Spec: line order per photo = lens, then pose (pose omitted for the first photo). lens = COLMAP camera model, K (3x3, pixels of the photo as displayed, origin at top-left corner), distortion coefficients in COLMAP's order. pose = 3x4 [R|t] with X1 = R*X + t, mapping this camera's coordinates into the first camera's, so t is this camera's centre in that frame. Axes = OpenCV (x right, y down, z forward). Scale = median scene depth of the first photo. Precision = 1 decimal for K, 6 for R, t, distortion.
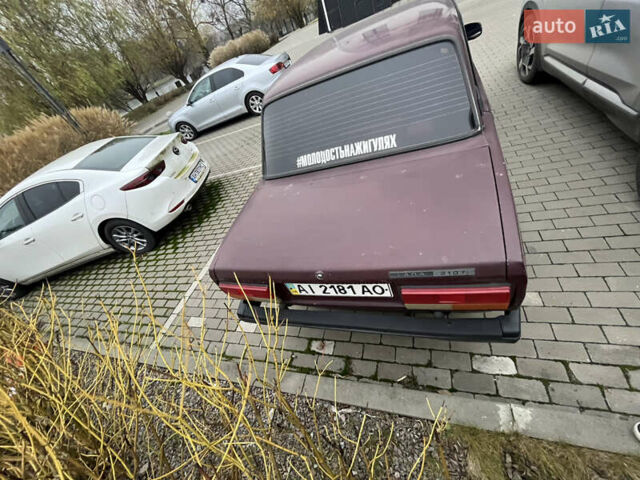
lens RADIAL K [[262.1, 0, 320.0], [0, 262.1, 240.0], [0, 0, 1]] dist [-0.008820, 0.000023]
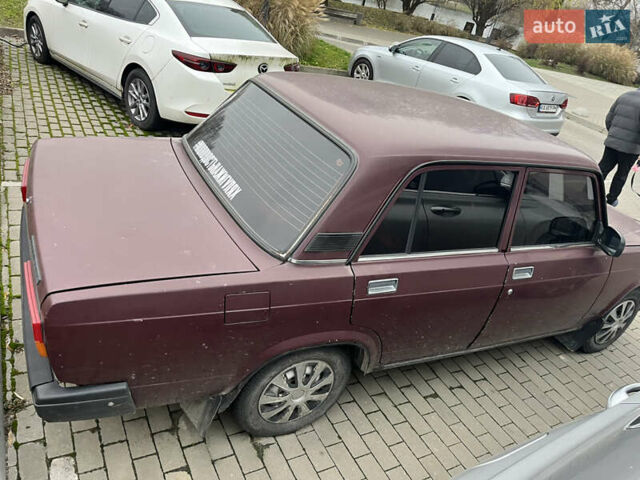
lens RADIAL K [[487.5, 0, 320.0], [0, 487.5, 240.0], [0, 0, 1]] dist [0.077305, -0.123299]
pose [[0.561031, 0.743822, -0.363280, 0.410193], [-0.796632, 0.604421, 0.007284, -0.193329], [0.224992, 0.285314, 0.931652, -0.118876]]
